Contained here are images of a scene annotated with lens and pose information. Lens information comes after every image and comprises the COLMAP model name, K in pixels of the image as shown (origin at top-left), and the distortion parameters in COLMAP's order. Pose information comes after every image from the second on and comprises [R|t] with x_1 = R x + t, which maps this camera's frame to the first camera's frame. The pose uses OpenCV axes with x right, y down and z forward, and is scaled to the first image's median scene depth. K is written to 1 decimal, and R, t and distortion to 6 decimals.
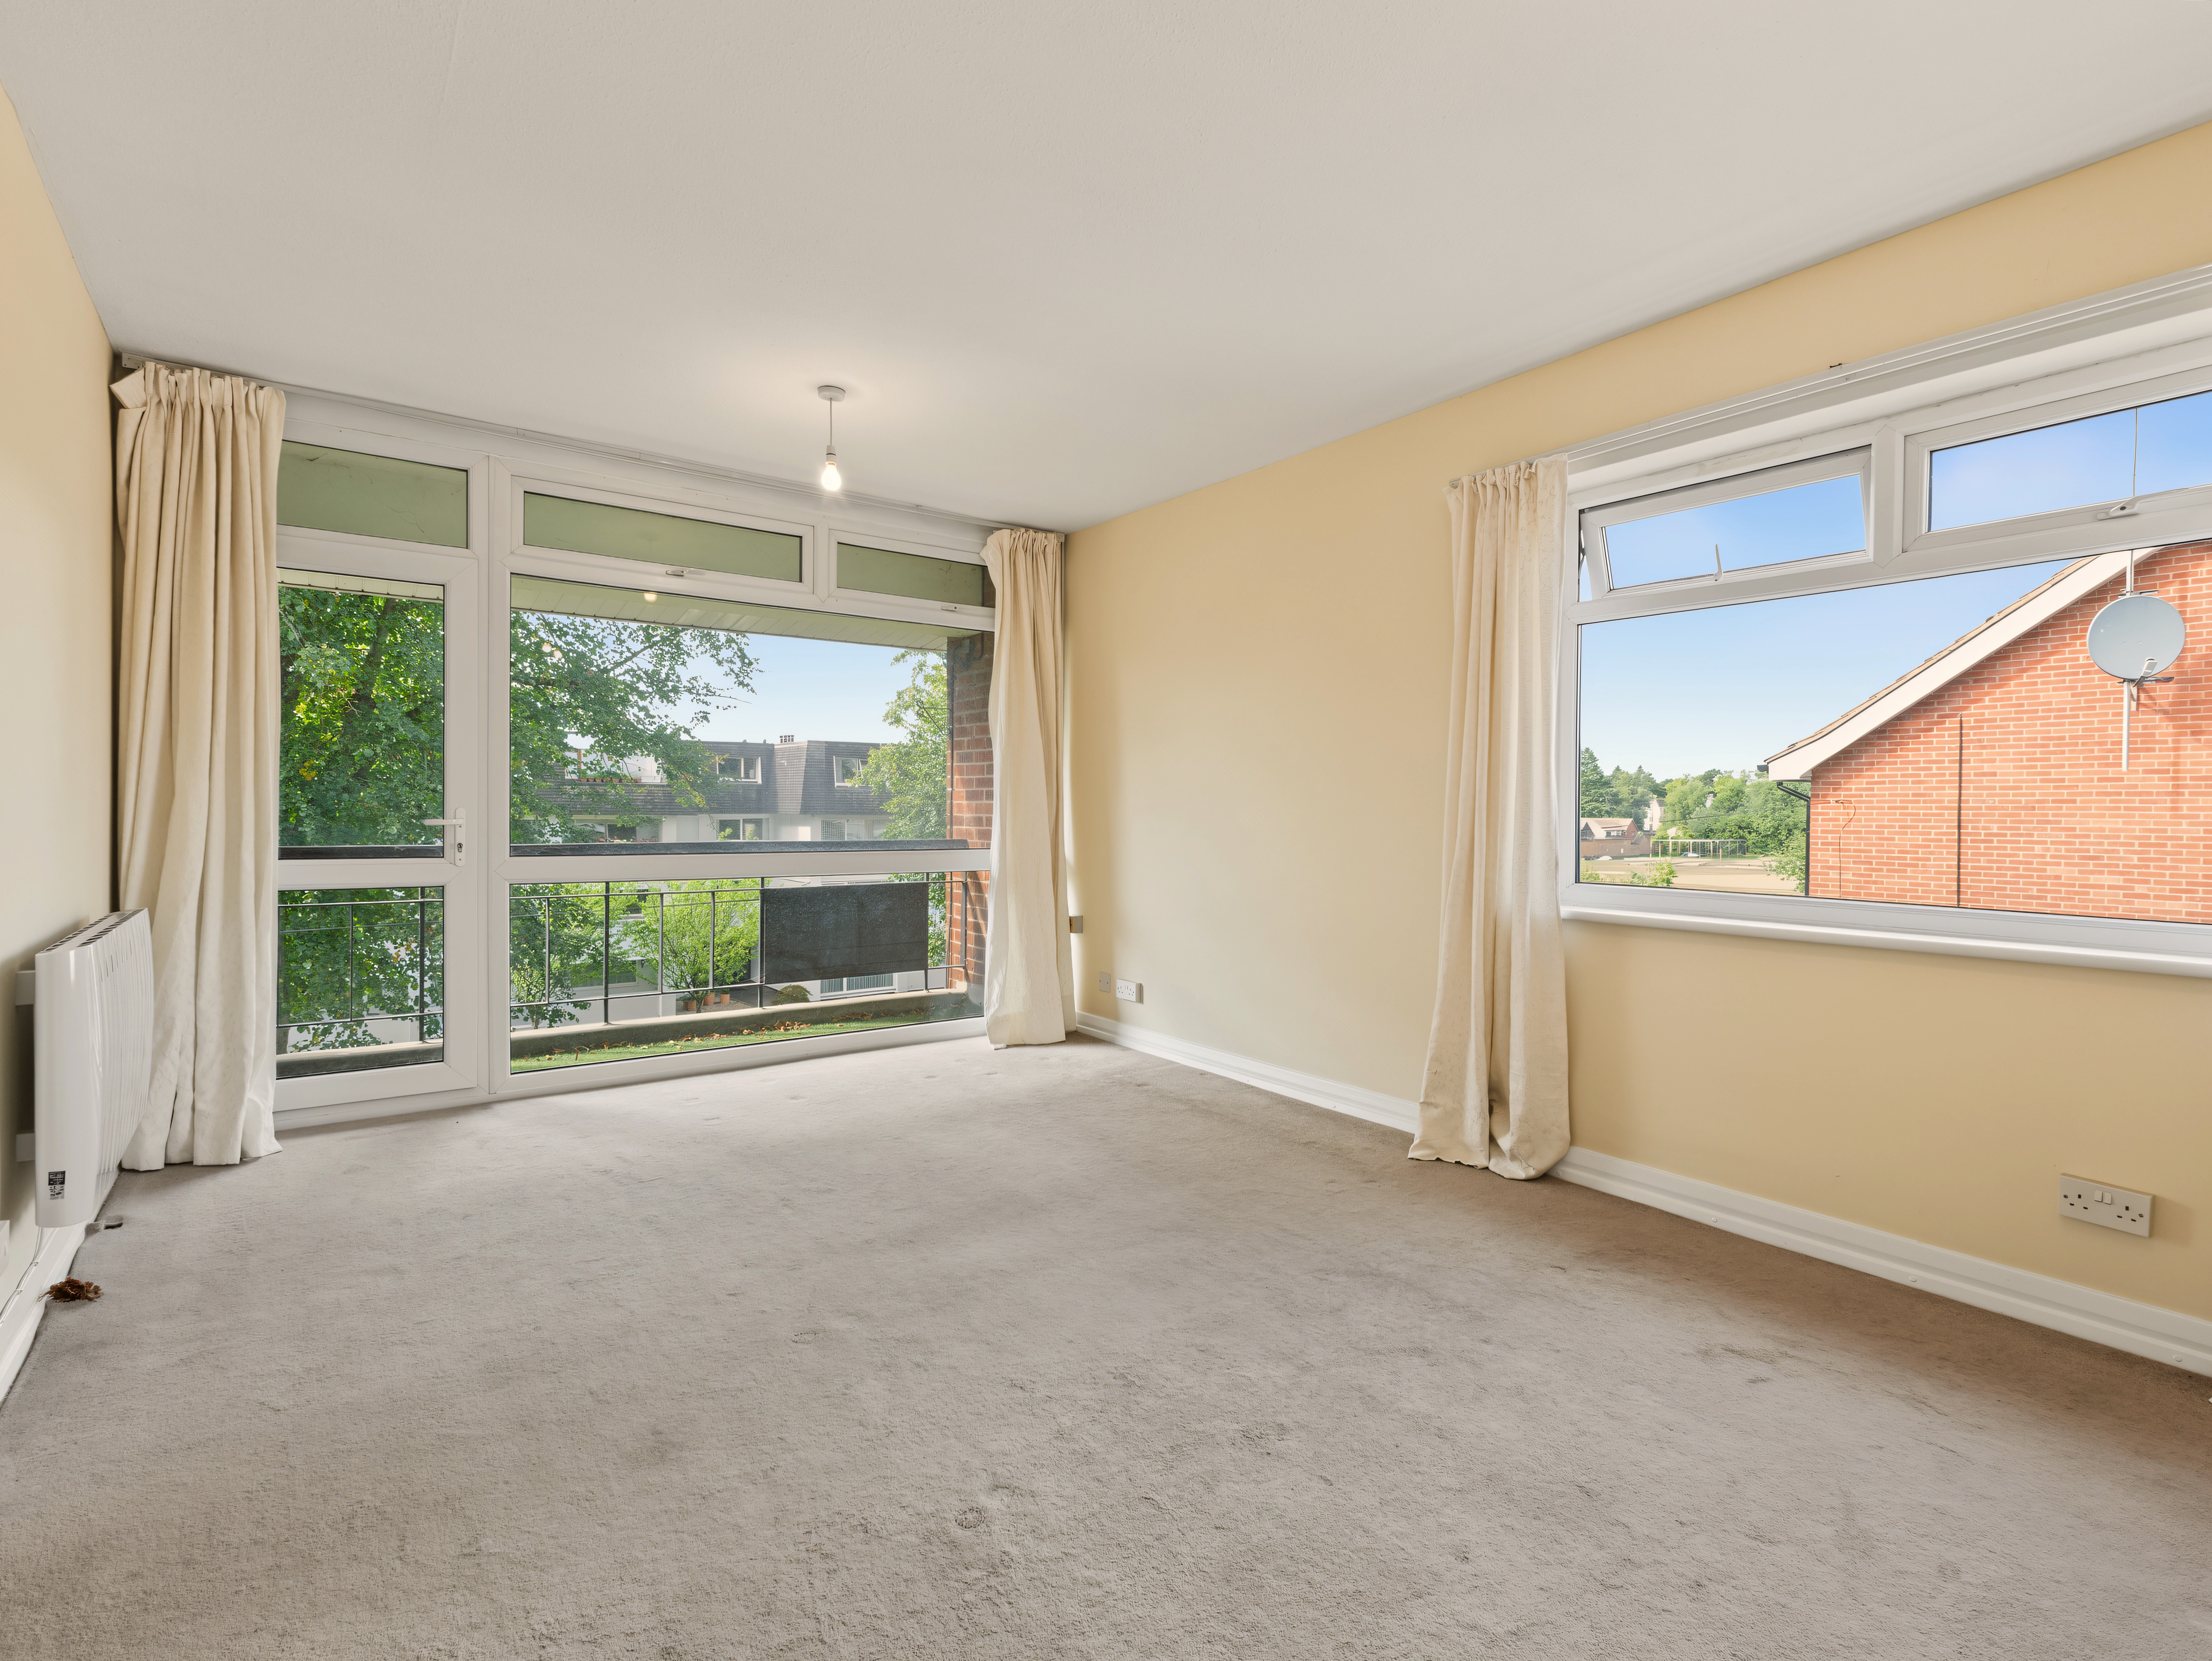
lens RADIAL K [[1074.7, 0, 1114.5], [0, 1074.7, 816.4], [0, 0, 1]] dist [0.009523, 0.000224]
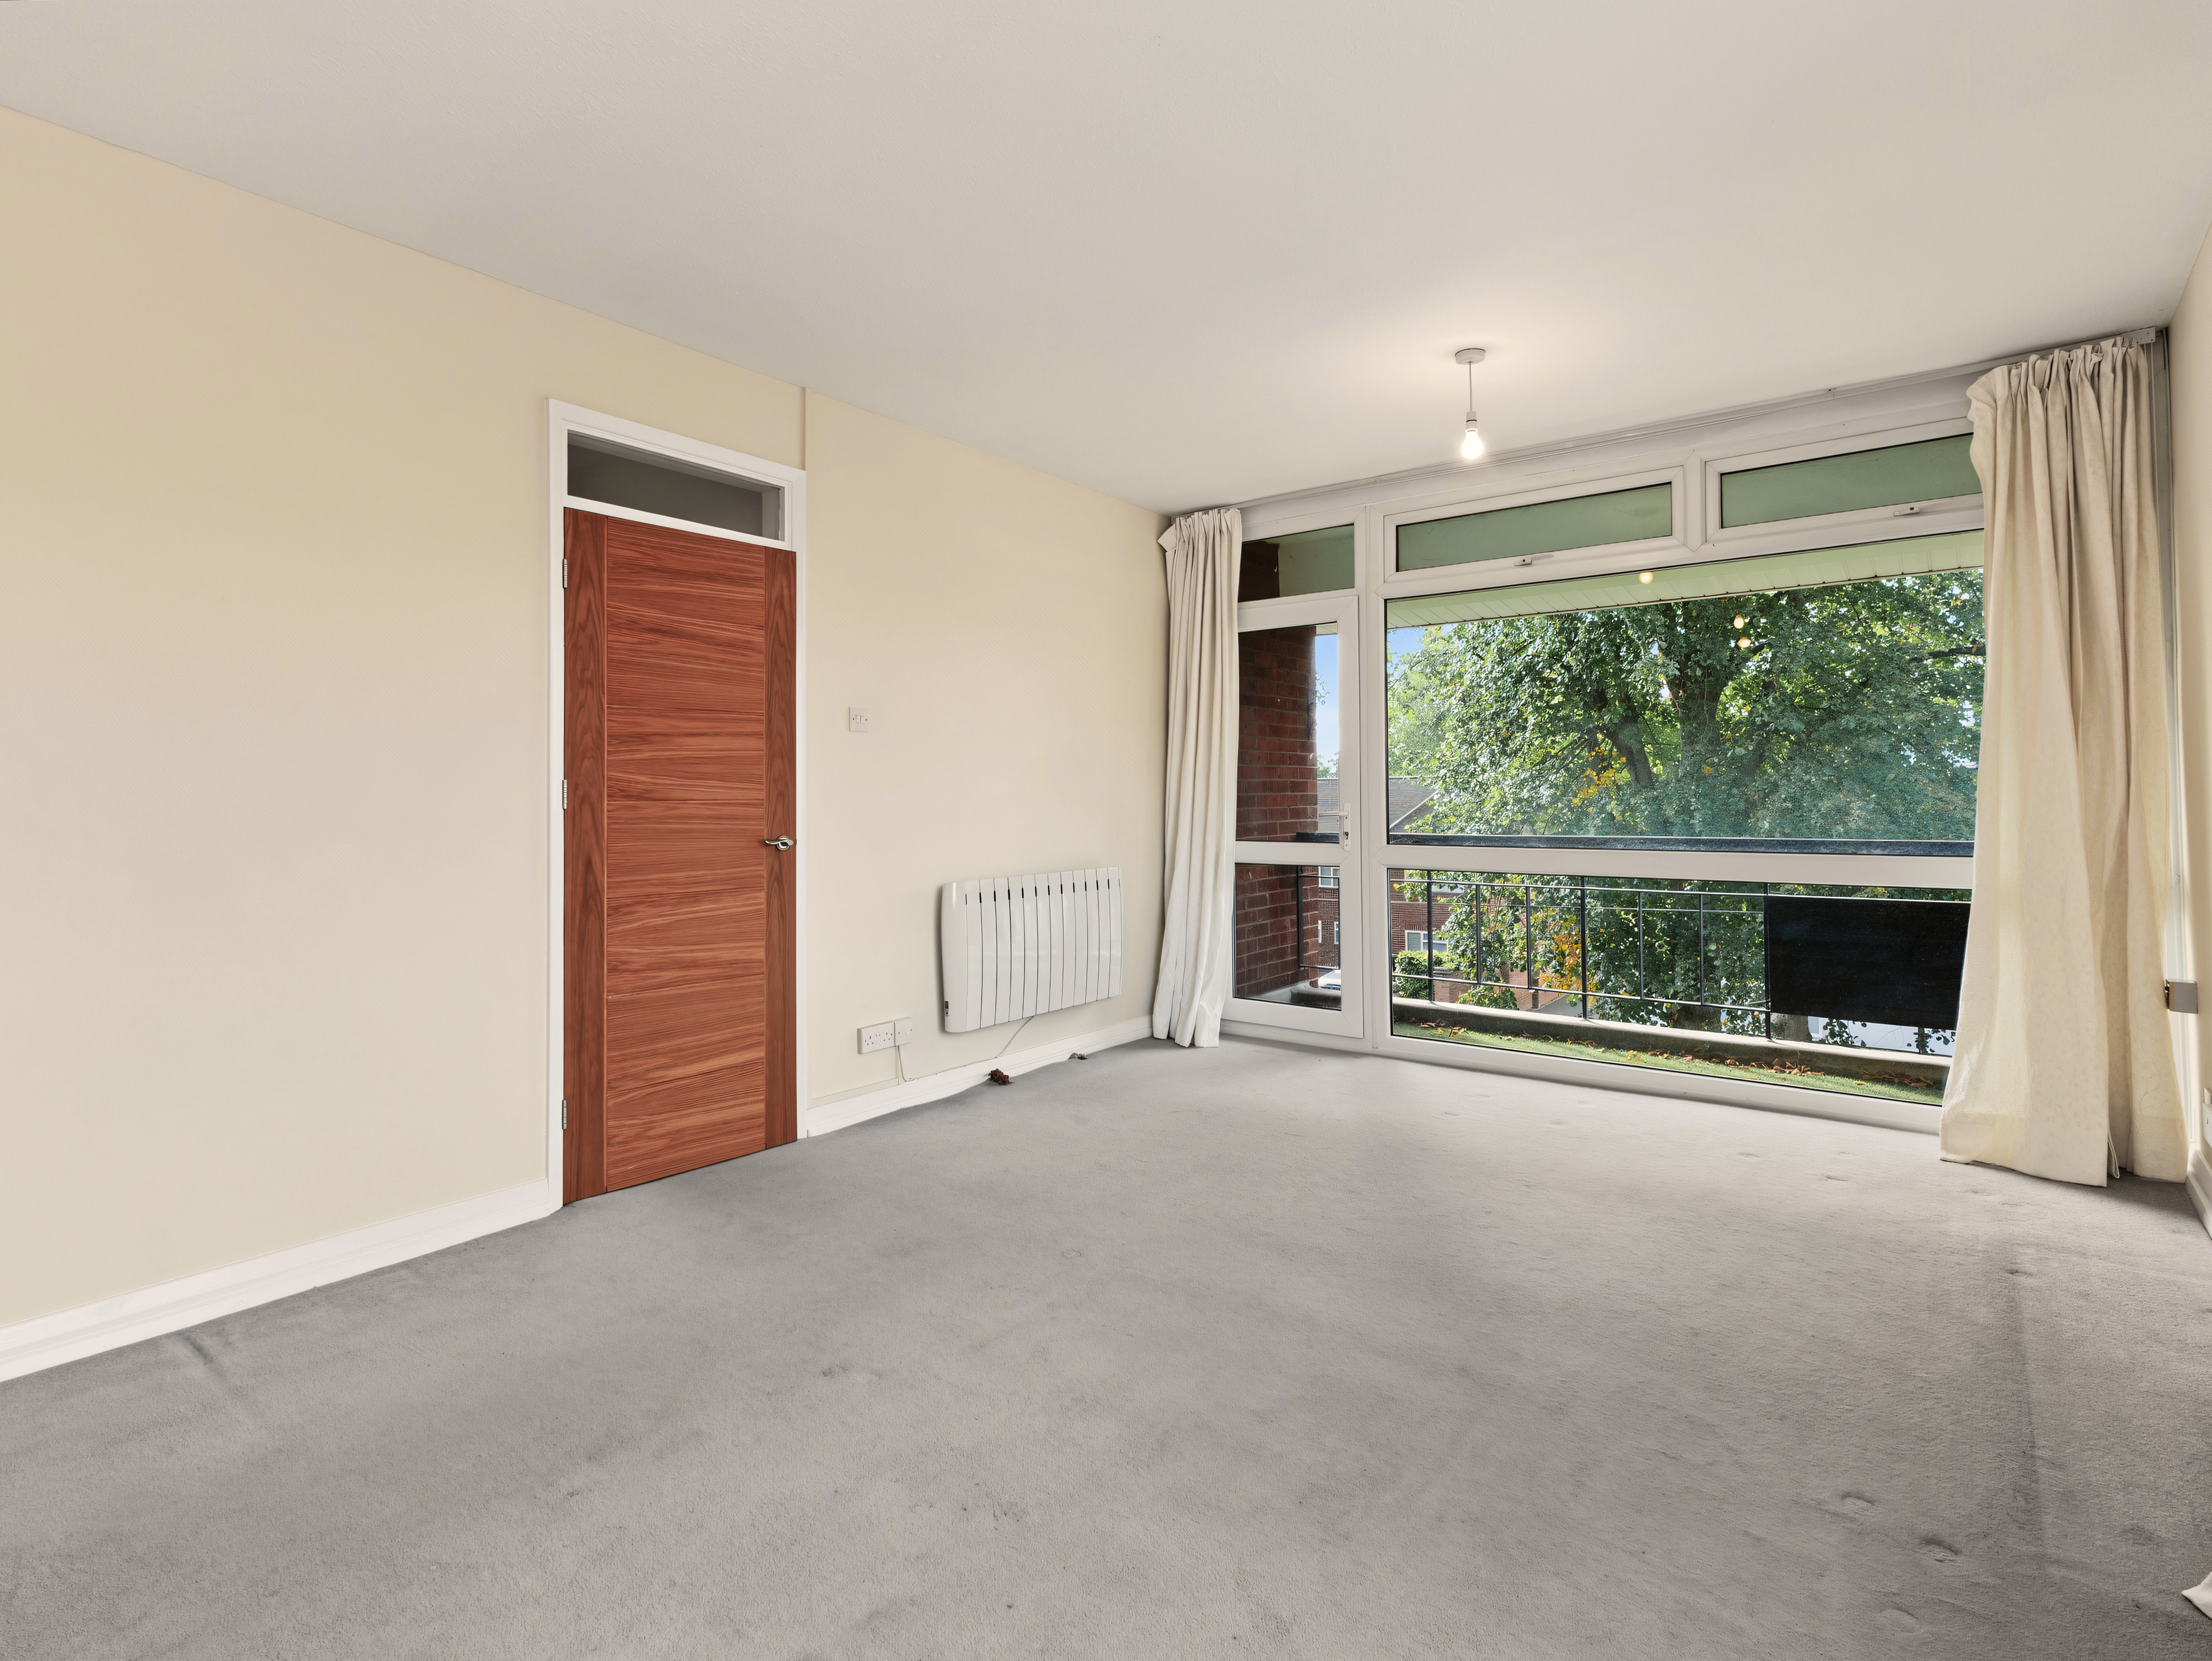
lens RADIAL K [[1098.1, 0, 1109.5], [0, 1098.1, 777.6], [0, 0, 1]] dist [0.000449, 0.000327]
pose [[0.287665, -0.030449, -0.957247, 0.481900], [0.000170, 0.999496, -0.031742, 0.003411], [0.957731, 0.008968, 0.287525, 0.379848]]
